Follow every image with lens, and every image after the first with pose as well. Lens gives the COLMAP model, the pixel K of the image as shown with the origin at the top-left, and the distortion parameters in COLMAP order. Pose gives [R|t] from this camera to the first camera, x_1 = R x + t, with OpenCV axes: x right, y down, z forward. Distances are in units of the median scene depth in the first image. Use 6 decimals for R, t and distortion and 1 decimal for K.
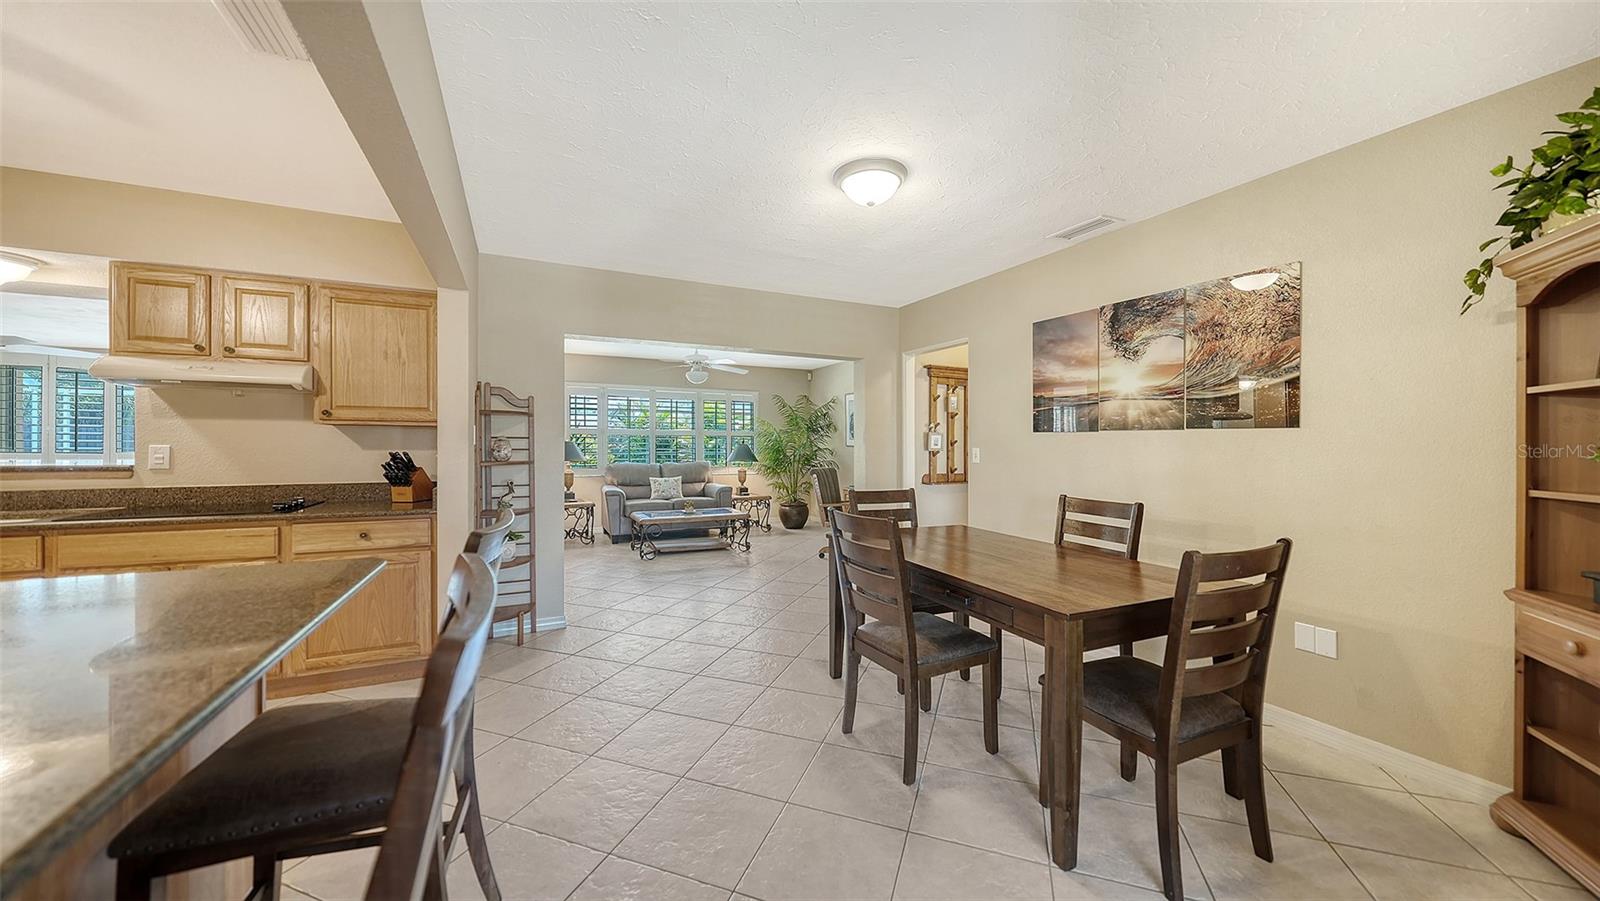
lens RADIAL K [[559.9, 0, 798.3], [0, 559.9, 442.8], [0, 0, 1]] dist [-0.015693, 0.000305]
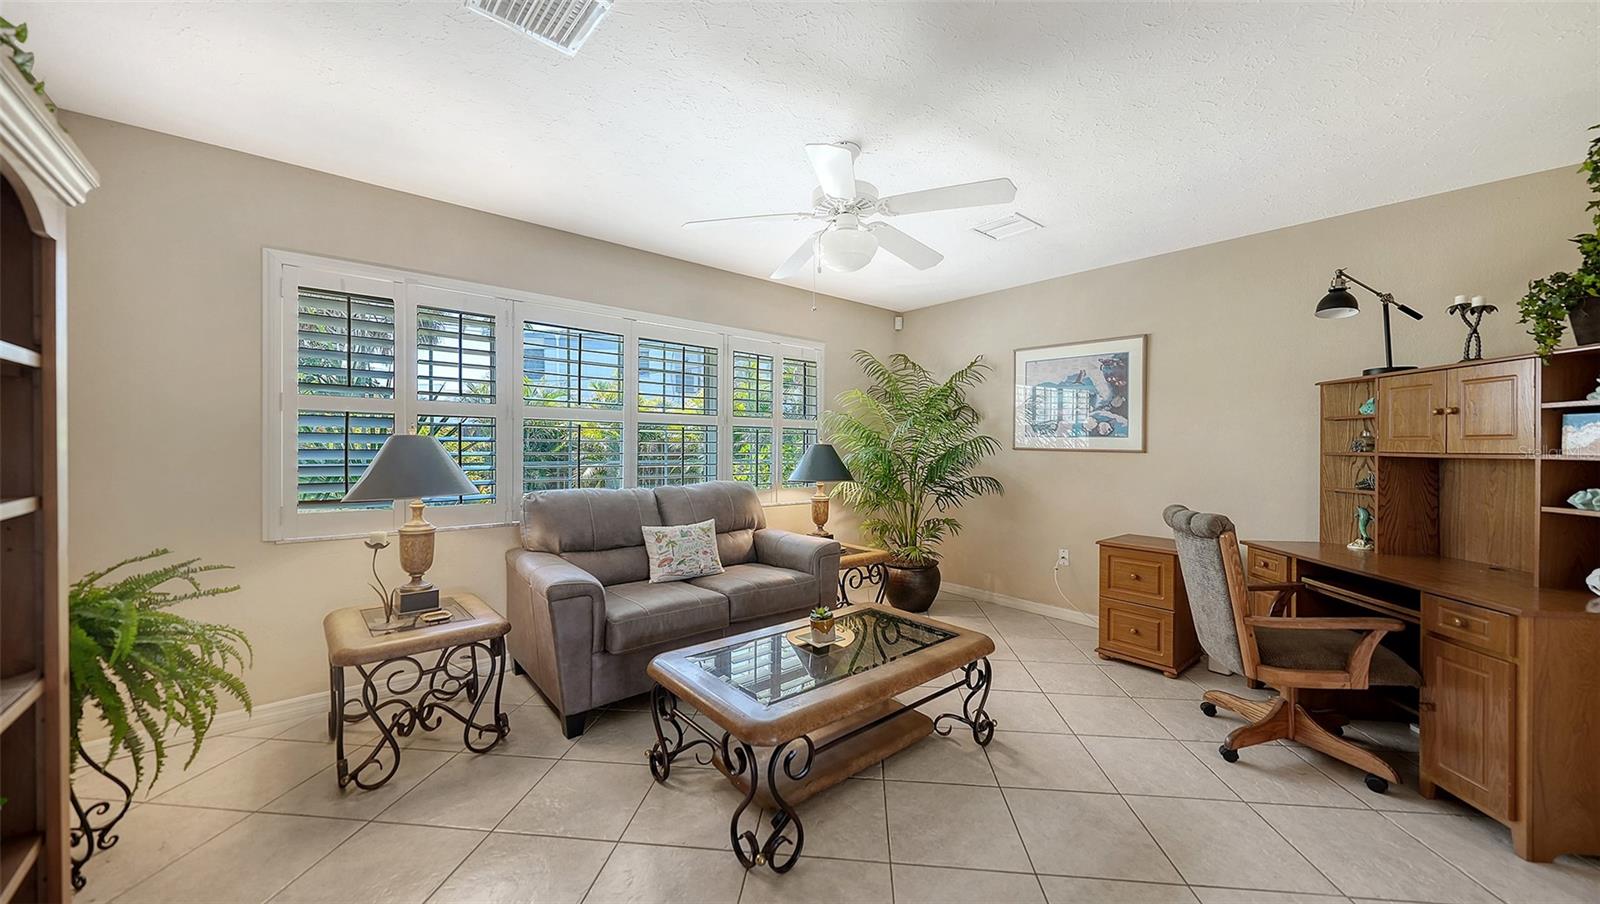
lens RADIAL K [[559.9, 0, 798.3], [0, 559.9, 444.3], [0, 0, 1]] dist [-0.015693, 0.000305]
pose [[0.964125, 0.005648, 0.265389, -0.259578], [-0.006940, 0.999968, 0.003931, 0.000804], [-0.265359, -0.005632, 0.964133, 0.574605]]
